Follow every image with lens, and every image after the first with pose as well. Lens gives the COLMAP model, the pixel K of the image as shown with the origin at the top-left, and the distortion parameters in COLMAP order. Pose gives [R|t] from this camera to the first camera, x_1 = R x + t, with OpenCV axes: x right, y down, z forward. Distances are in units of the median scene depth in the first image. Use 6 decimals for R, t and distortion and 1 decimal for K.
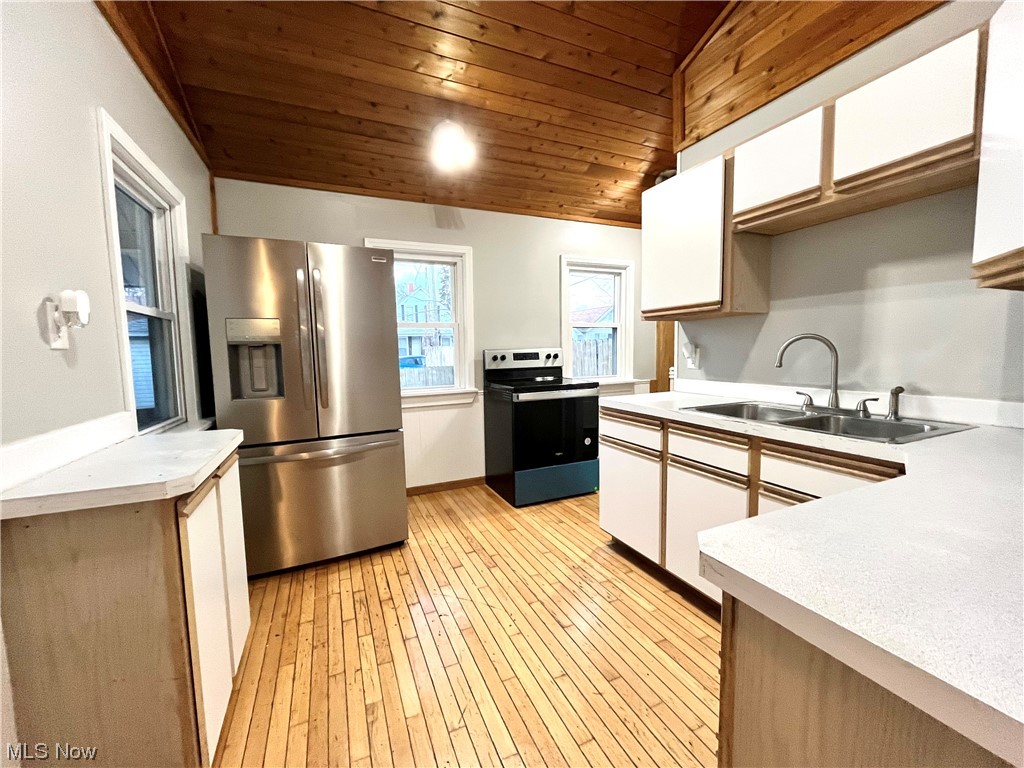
lens RADIAL K [[415.0, 0, 513.3], [0, 415.0, 384.8], [0, 0, 1]] dist [-0.003016, -0.000876]
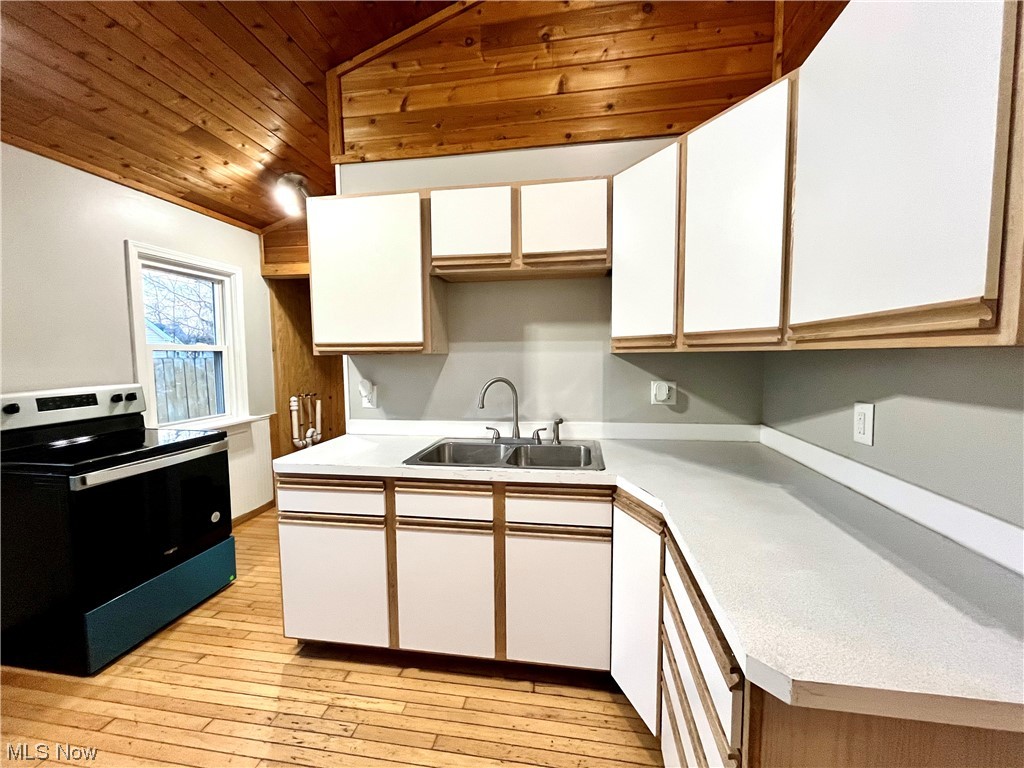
lens RADIAL K [[415.0, 0, 510.6], [0, 415.0, 383.2], [0, 0, 1]] dist [-0.003016, -0.000876]
pose [[0.547349, -0.047134, 0.835576, -0.183166], [0.071715, 0.997382, 0.009284, -0.091158], [-0.833826, 0.054842, 0.549296, 0.271540]]
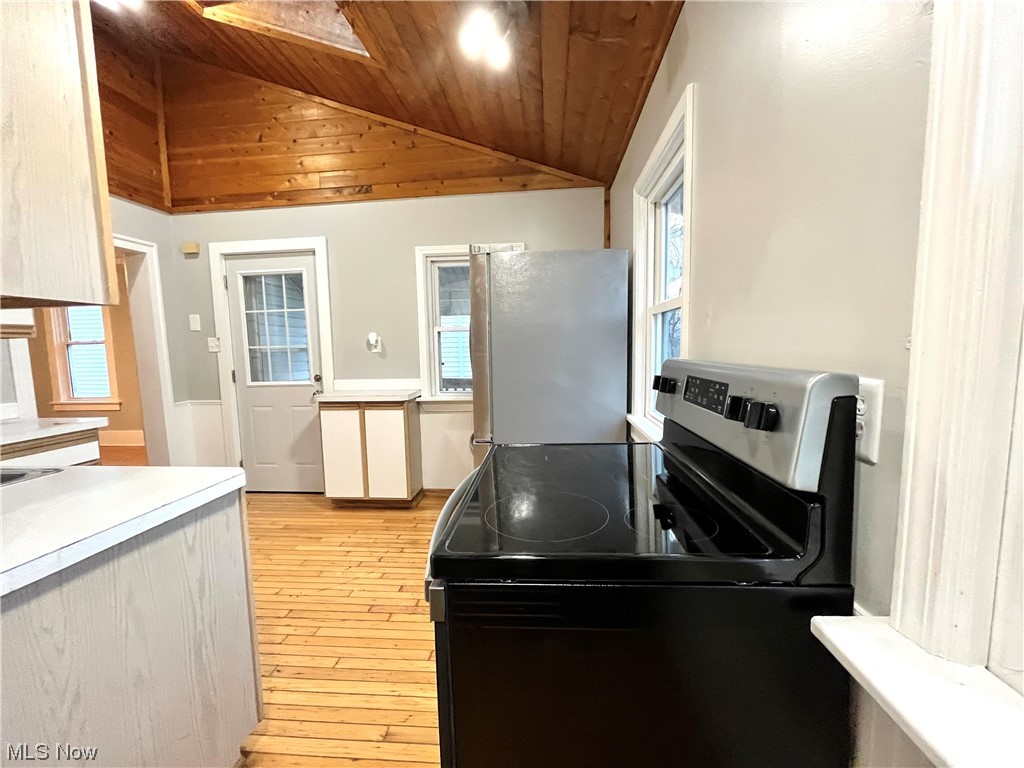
lens RADIAL K [[415.0, 0, 515.4], [0, 415.0, 385.2], [0, 0, 1]] dist [-0.003016, -0.000876]
pose [[-0.485150, 0.106772, -0.867888, 0.524340], [-0.049806, 0.987532, 0.149333, -0.174834], [0.873011, 0.115675, -0.473783, 1.672112]]
